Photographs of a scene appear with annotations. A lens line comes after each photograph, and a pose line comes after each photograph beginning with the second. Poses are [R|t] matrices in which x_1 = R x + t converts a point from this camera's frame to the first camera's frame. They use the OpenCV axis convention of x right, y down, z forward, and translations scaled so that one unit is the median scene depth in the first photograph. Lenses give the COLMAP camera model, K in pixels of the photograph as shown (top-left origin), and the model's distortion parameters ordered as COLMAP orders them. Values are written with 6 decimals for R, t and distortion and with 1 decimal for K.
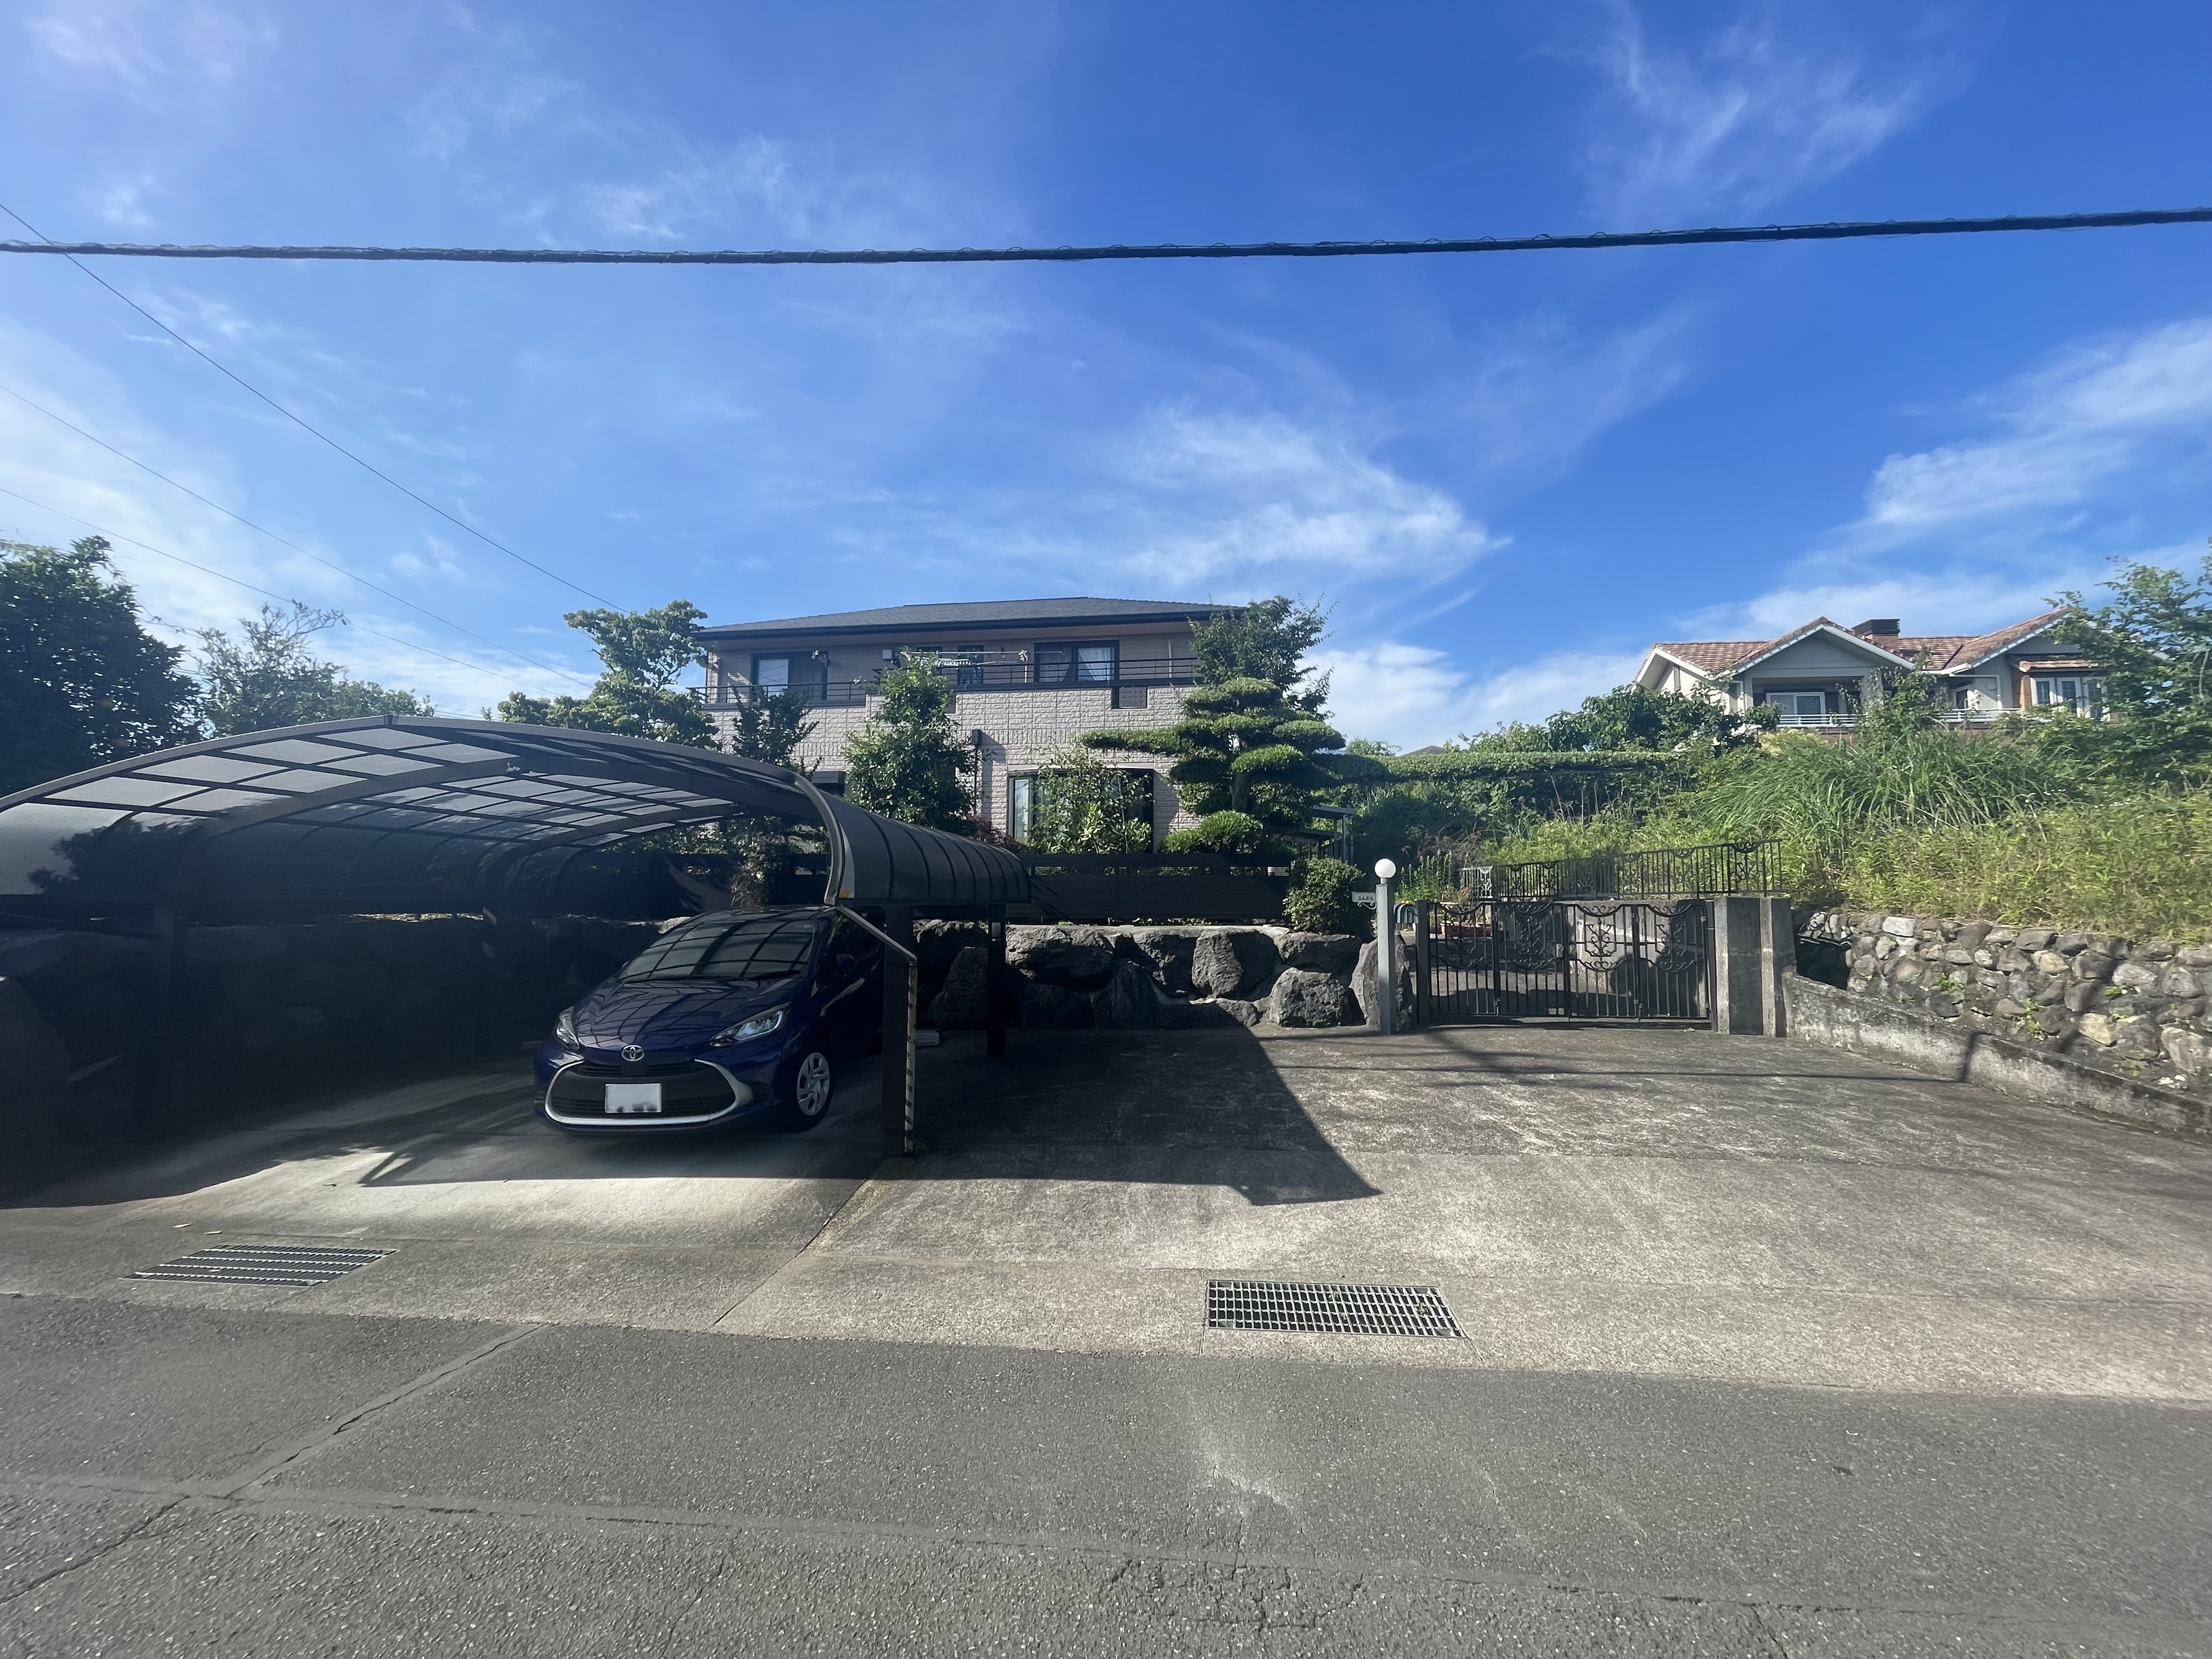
lens RADIAL K [[891.1, 0, 1101.3], [0, 891.1, 834.6], [0, 0, 1]] dist [-0.005368, 0.000097]
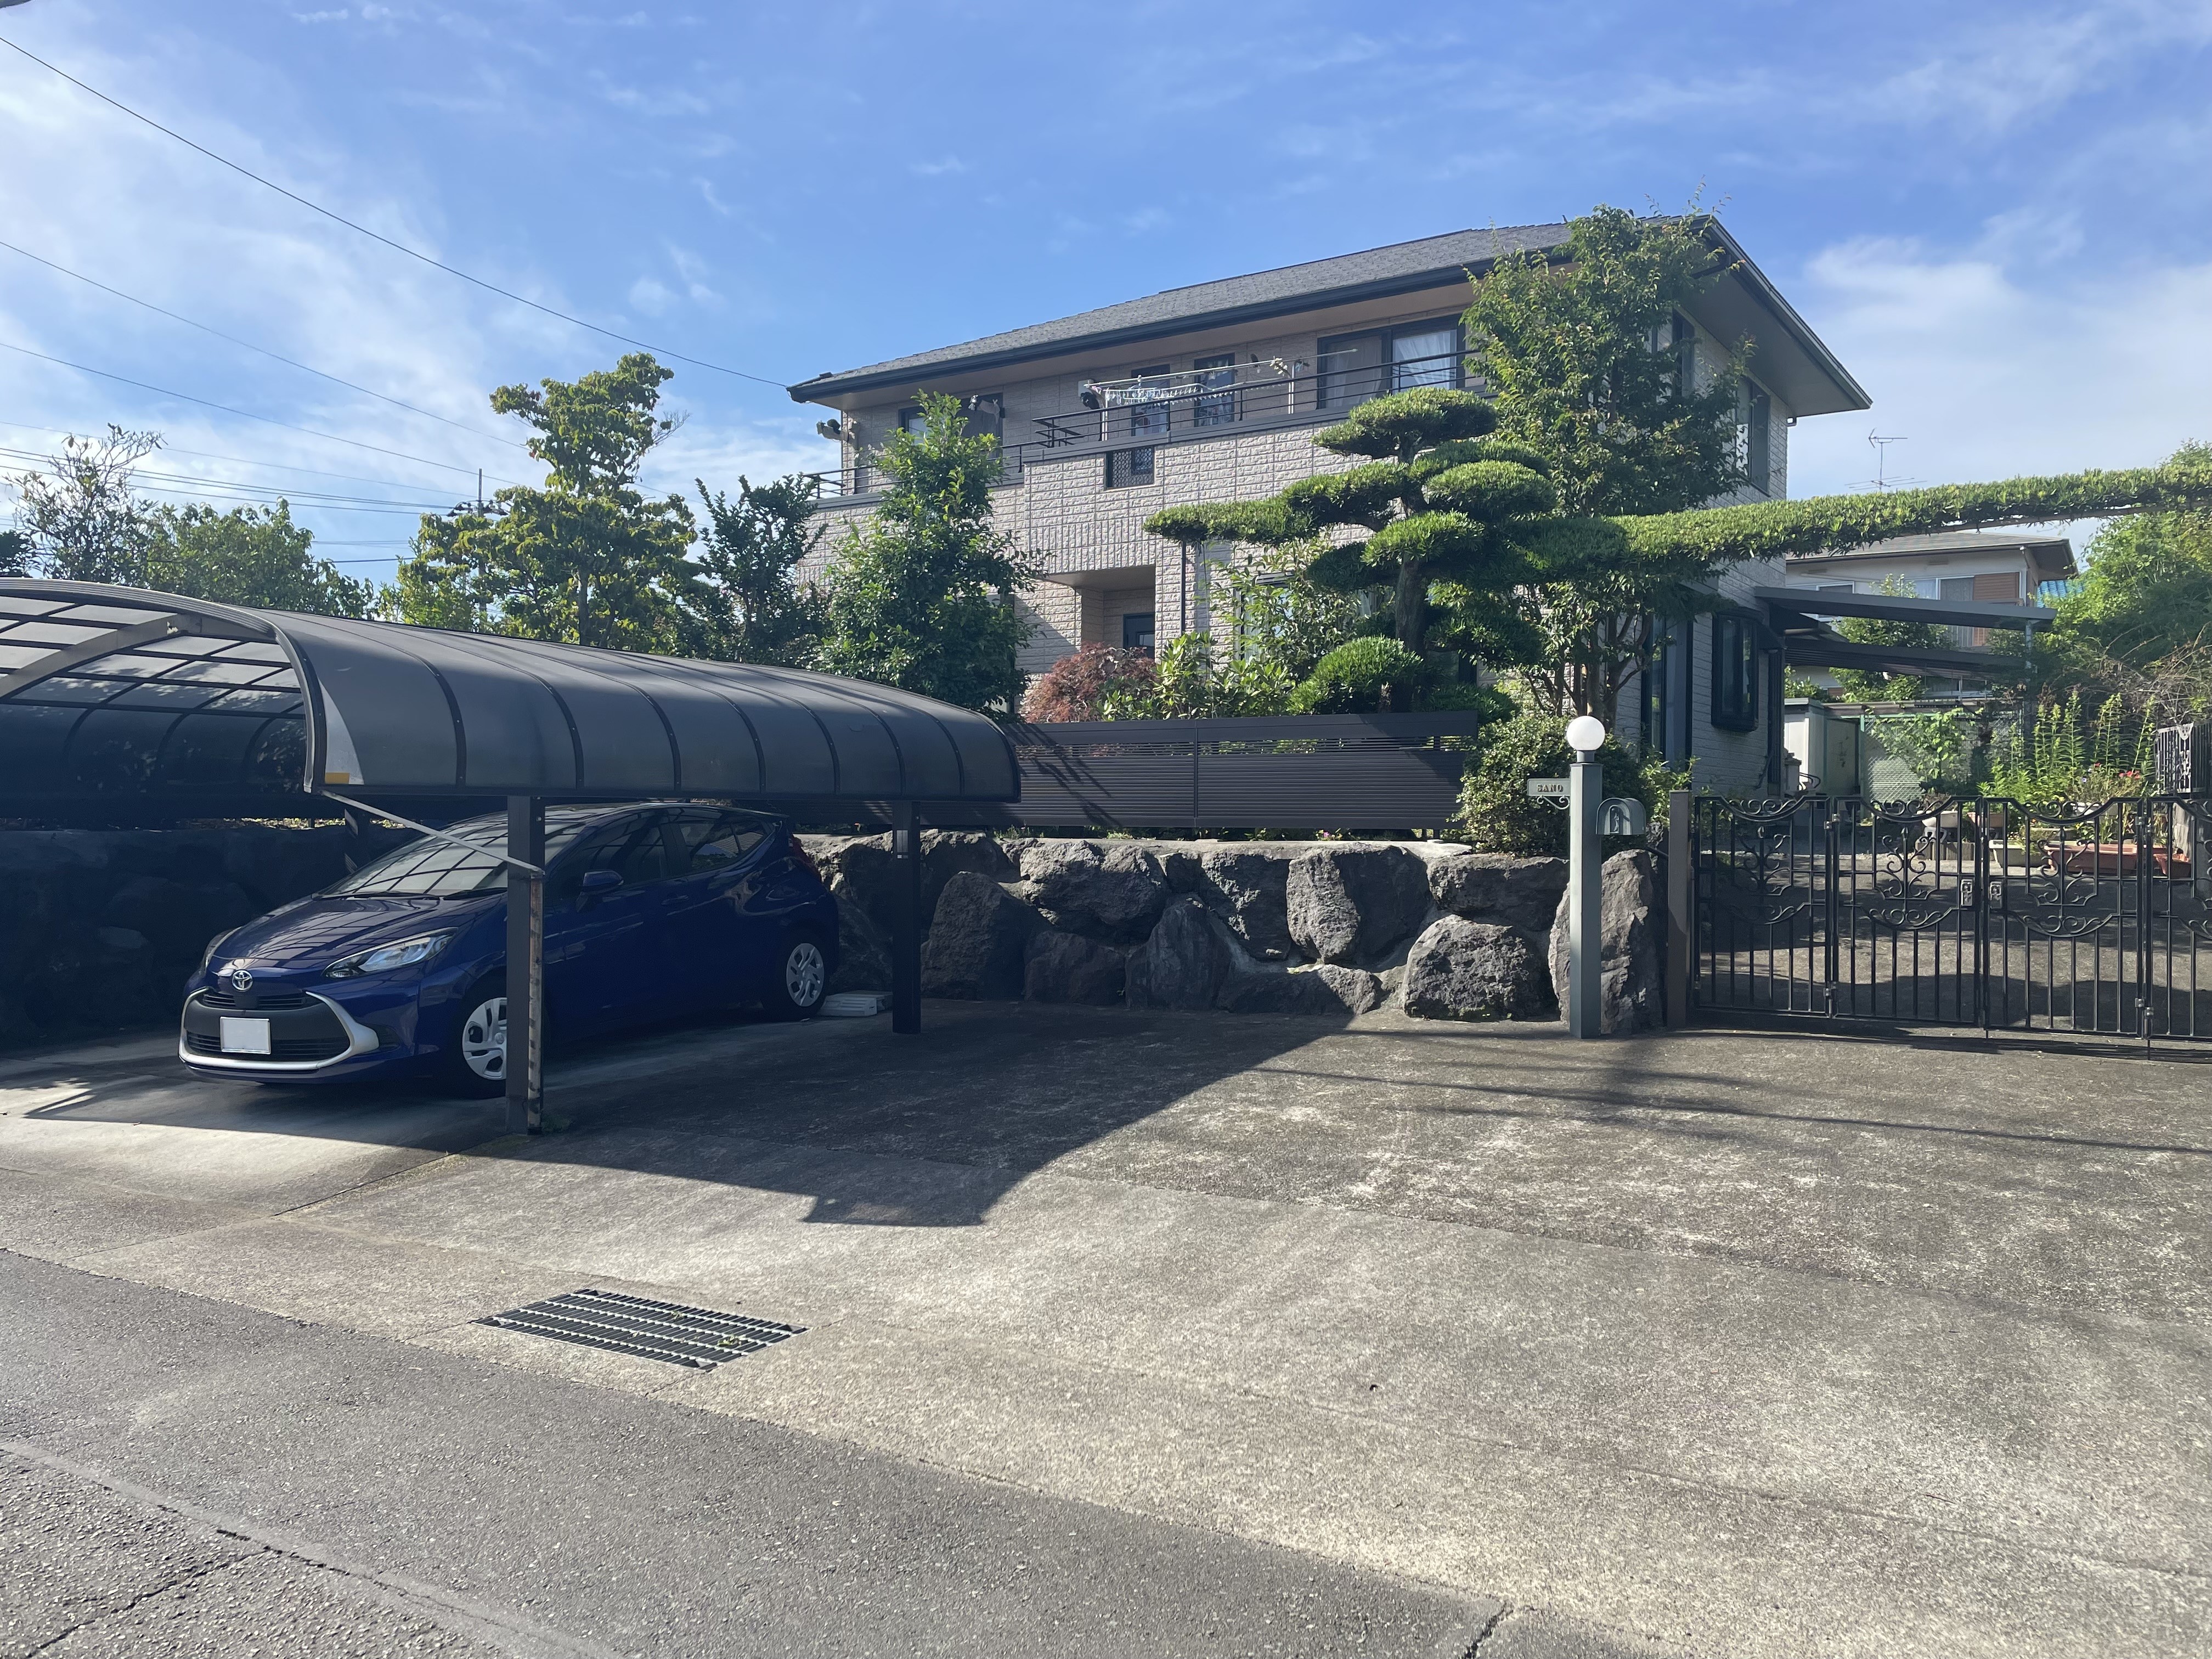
lens RADIAL K [[1649.4, 0, 1102.6], [0, 1649.4, 823.2], [0, 0, 1]] dist [0.037668, -0.038067]
pose [[0.914035, 0.000739, -0.405634, 0.427635], [0.031932, 0.996764, 0.073770, 0.008703], [0.404376, -0.080381, 0.911054, -0.025908]]
